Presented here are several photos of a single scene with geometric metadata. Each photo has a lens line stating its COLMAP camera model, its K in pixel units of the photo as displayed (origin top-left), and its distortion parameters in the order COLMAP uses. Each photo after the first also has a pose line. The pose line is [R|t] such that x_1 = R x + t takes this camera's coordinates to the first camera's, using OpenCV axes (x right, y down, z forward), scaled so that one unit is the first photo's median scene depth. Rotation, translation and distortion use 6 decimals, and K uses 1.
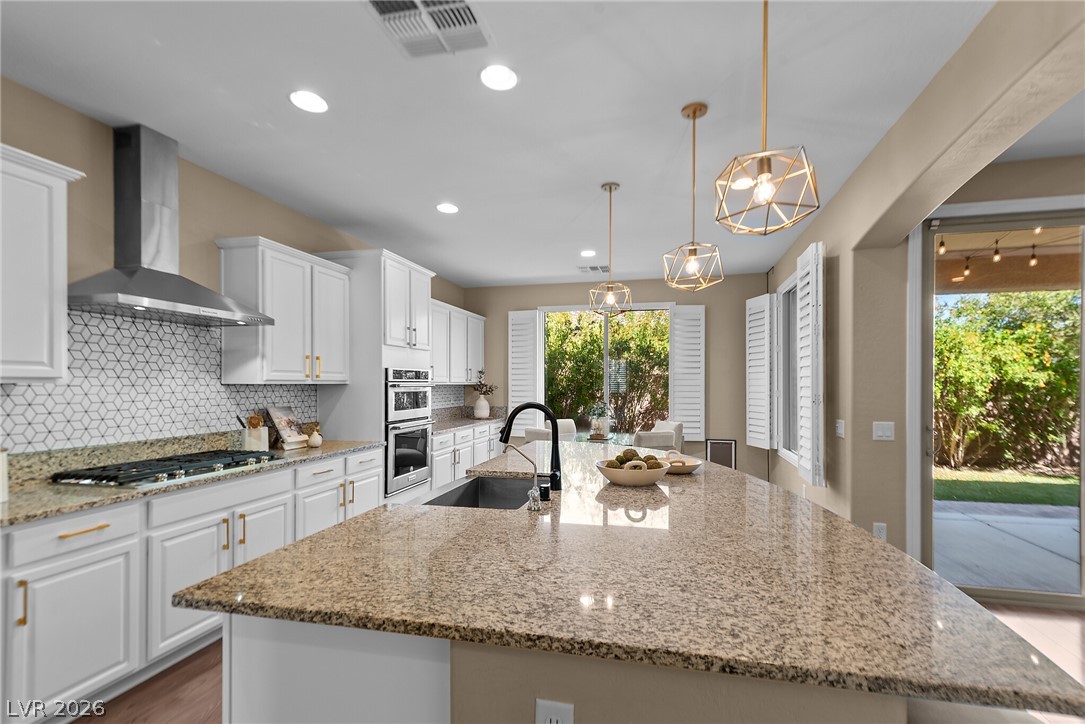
lens RADIAL K [[505.8, 0, 522.8], [0, 505.8, 388.7], [0, 0, 1]] dist [0.014740, -0.003800]
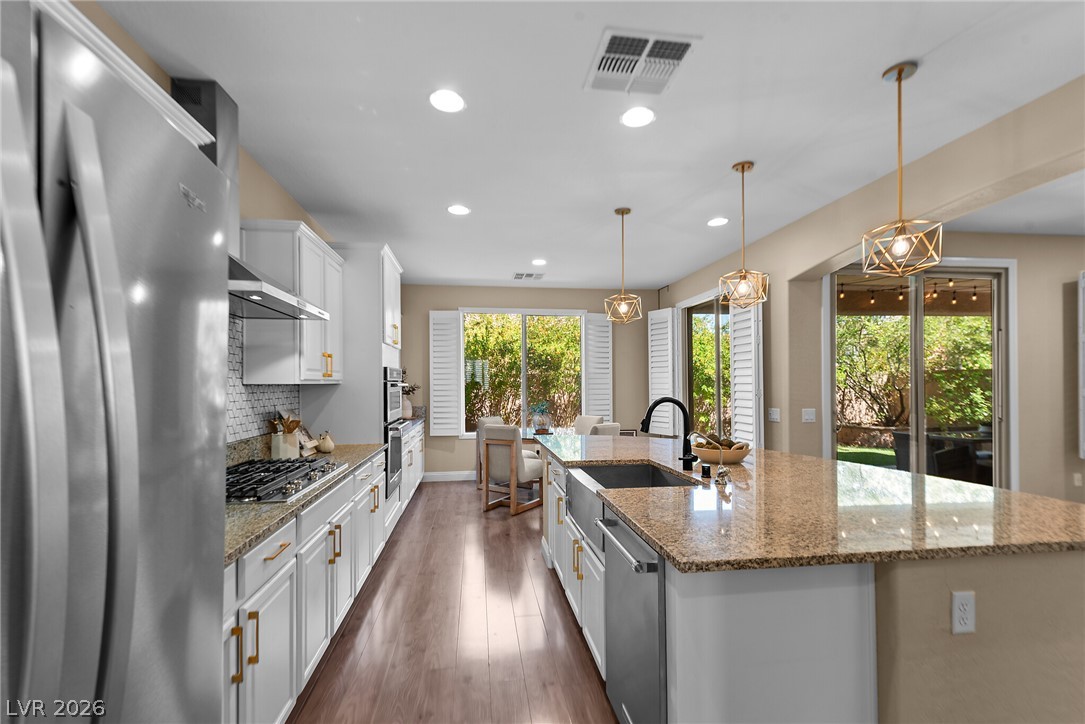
lens RADIAL K [[505.8, 0, 519.8], [0, 505.8, 380.7], [0, 0, 1]] dist [0.014740, -0.003800]
pose [[0.931411, -0.002789, 0.363958, -0.397364], [0.008413, 0.999868, -0.013867, 0.000845], [-0.363872, 0.015978, 0.931312, 0.014981]]
